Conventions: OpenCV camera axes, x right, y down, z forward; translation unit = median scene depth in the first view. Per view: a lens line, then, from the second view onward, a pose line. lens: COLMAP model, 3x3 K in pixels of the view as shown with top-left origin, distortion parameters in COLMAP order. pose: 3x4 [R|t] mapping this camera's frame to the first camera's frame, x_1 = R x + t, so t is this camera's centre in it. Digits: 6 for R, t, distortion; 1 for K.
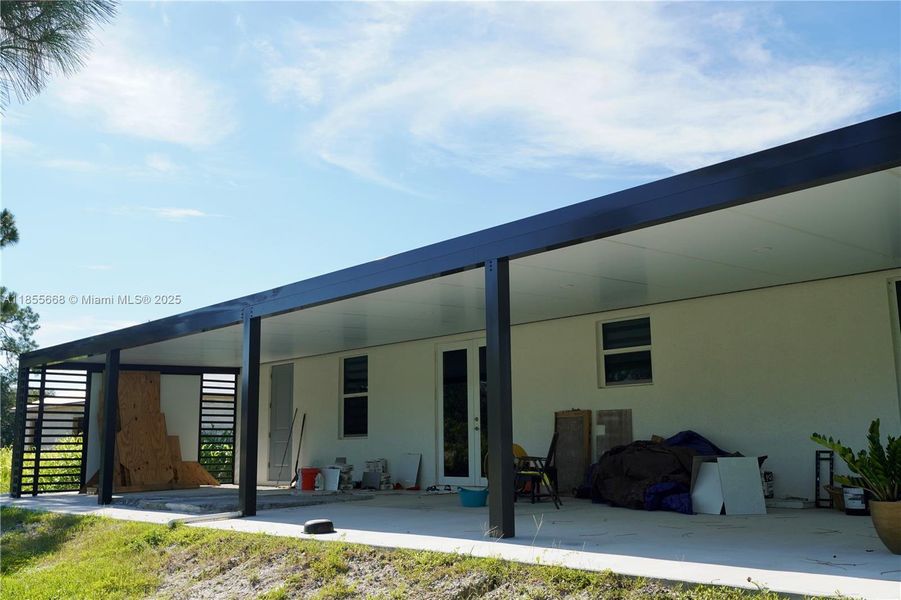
lens RADIAL K [[902.3, 0, 451.8], [0, 902.3, 321.3], [0, 0, 1]] dist [0.032892, -0.005343]
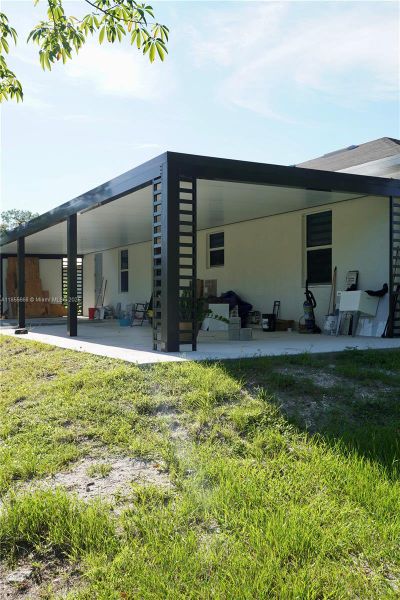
lens RADIAL K [[600.8, 0, 199.5], [0, 600.8, 301.9], [0, 0, 1]] dist [0.032892, -0.005343]
pose [[0.974567, 0.008793, -0.223923, 0.447457], [0.024204, 0.989254, 0.144187, -0.042005], [0.222785, -0.145940, 0.963882, -0.261915]]
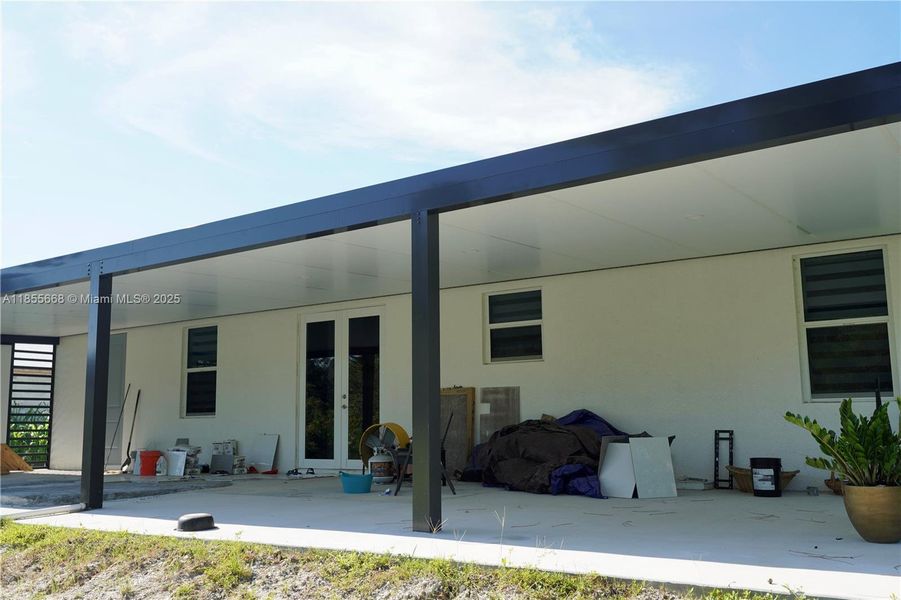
lens RADIAL K [[893.2, 0, 446.9], [0, 893.2, 315.5], [0, 0, 1]] dist [0.029719, -0.001899]
pose [[0.978737, 0.024651, 0.203633, -0.066892], [-0.027785, 0.999535, 0.012548, 0.012968], [-0.203229, -0.017939, 0.978967, 0.100473]]
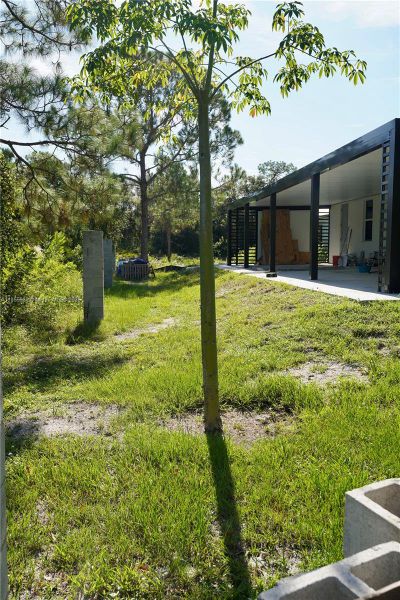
lens RADIAL K [[600.8, 0, 199.5], [0, 600.8, 301.9], [0, 0, 1]] dist [0.032892, -0.005343]
pose [[0.803258, 0.065759, -0.591990, 0.528826], [0.073681, 0.975283, 0.208312, -0.062046], [0.591056, -0.210946, 0.778559, -0.391753]]
